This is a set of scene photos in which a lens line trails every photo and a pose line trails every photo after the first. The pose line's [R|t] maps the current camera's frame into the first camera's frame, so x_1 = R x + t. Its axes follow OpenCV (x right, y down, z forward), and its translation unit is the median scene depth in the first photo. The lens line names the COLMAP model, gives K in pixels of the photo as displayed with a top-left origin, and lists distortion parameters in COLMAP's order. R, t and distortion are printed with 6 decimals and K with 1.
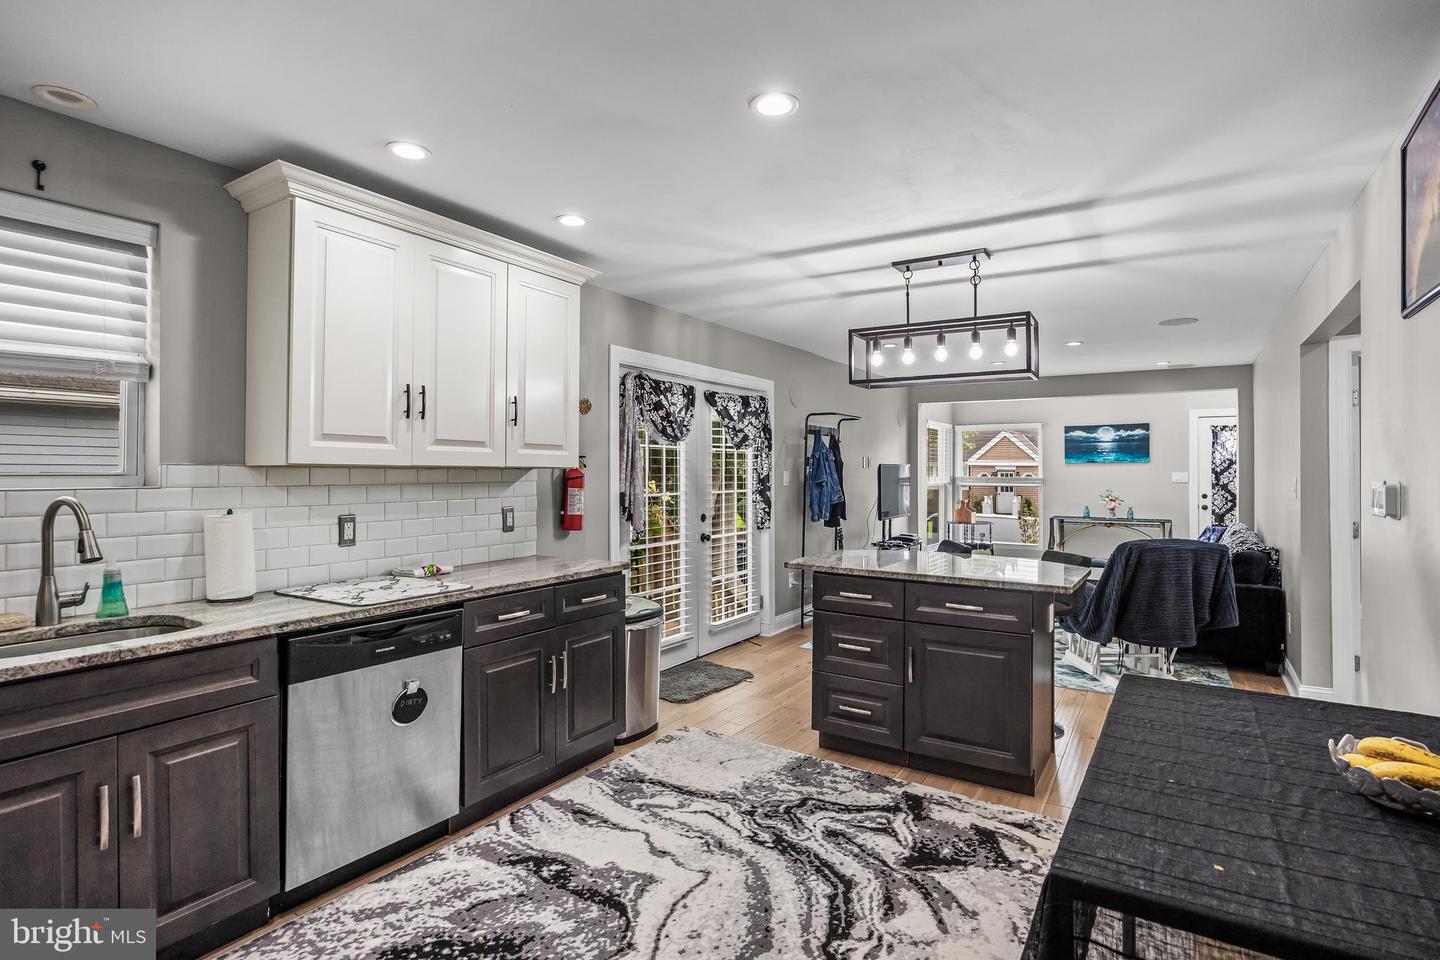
lens RADIAL K [[693.9, 0, 720.4], [0, 693.9, 453.0], [0, 0, 1]] dist [-0.011489, 0.001825]
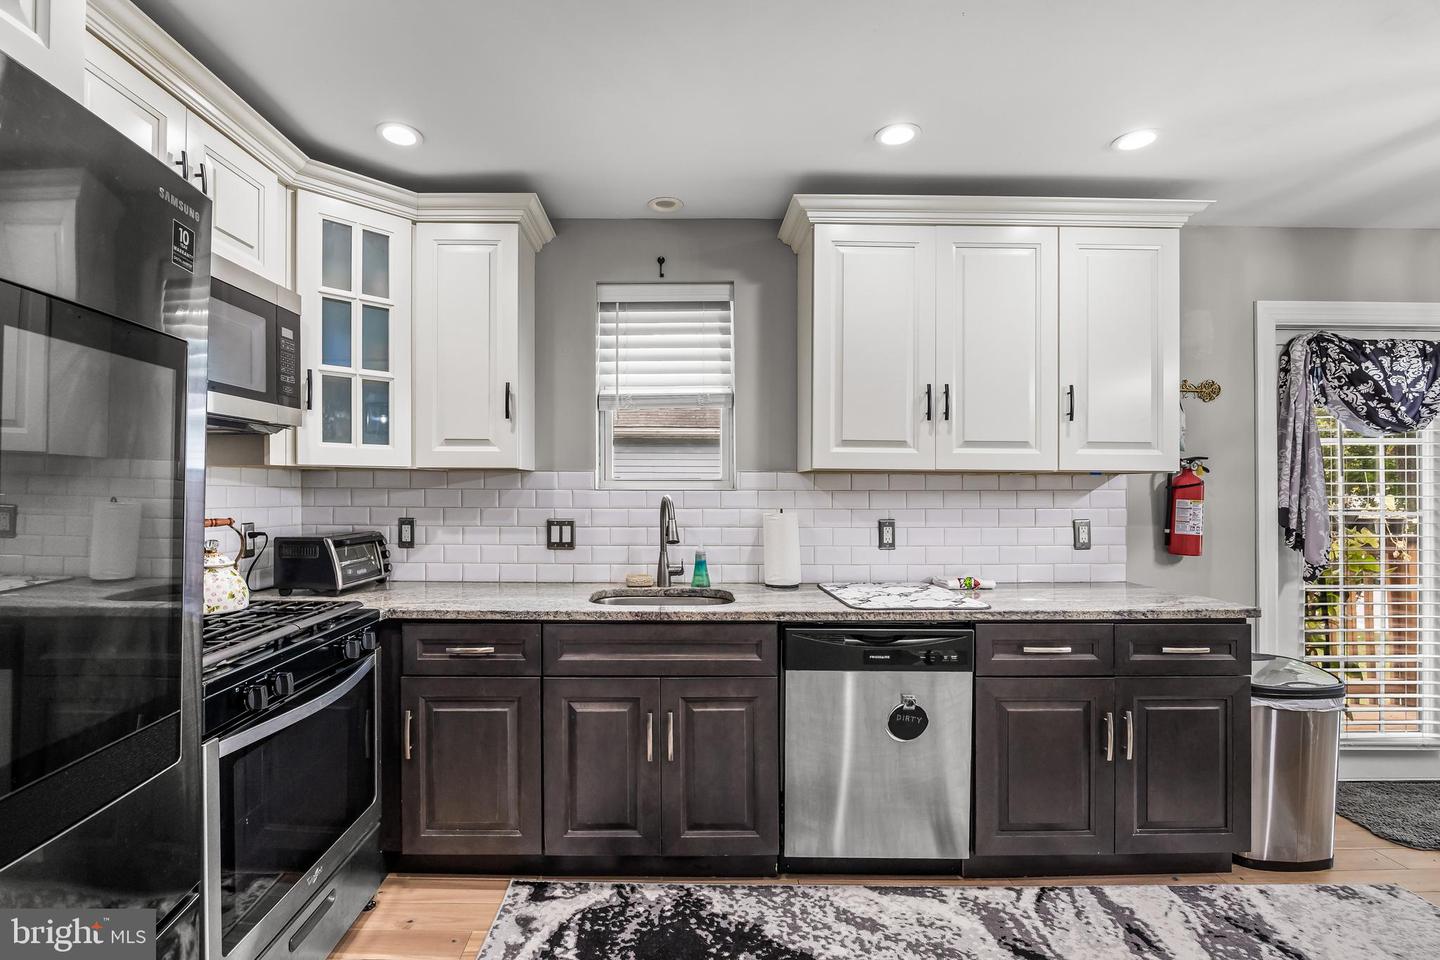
lens RADIAL K [[635.4, 0, 720.0], [0, 635.4, 480.0], [0, 0, 1]] dist [-0.020904, 0.003622]
pose [[0.550524, -0.008985, -0.834771, 0.118498], [0.021109, 0.999772, 0.003160, 0.023531], [0.834552, -0.019361, 0.550588, 0.280444]]
